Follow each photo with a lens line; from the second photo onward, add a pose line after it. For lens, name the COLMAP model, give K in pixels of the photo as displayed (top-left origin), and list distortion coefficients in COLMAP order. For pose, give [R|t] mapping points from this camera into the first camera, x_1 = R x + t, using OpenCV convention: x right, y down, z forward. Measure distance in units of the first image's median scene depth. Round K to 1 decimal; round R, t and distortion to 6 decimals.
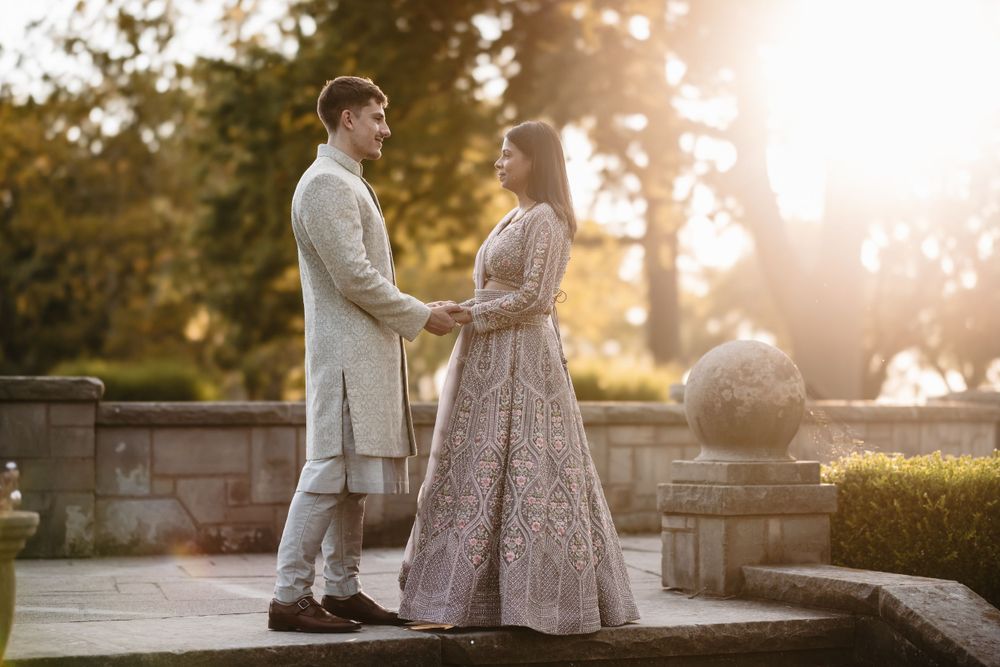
lens RADIAL K [[2442.4, 0, 500.4], [0, 2442.4, 334.8], [0, 0, 1]] dist [-0.080205, 0.000000]
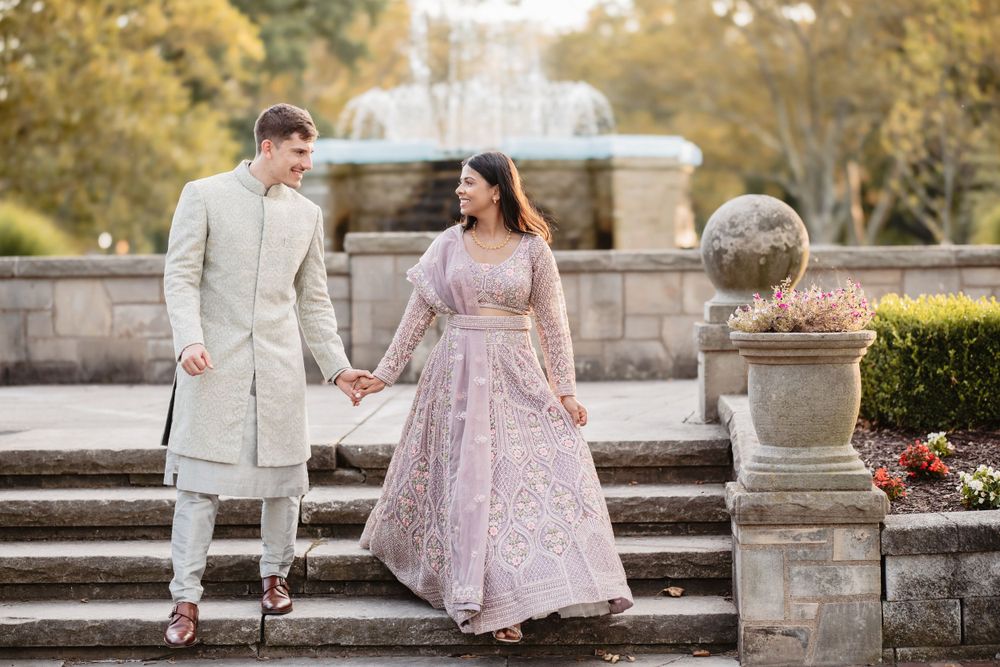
lens RADIAL K [[2442.4, 0, 499.7], [0, 2442.4, 333.2], [0, 0, 1]] dist [-0.080205, 0.000000]
pose [[0.885823, 0.002778, -0.464014, 0.530917], [0.027862, 0.997859, 0.059164, -0.004321], [0.463186, -0.065337, 0.883850, -0.054249]]
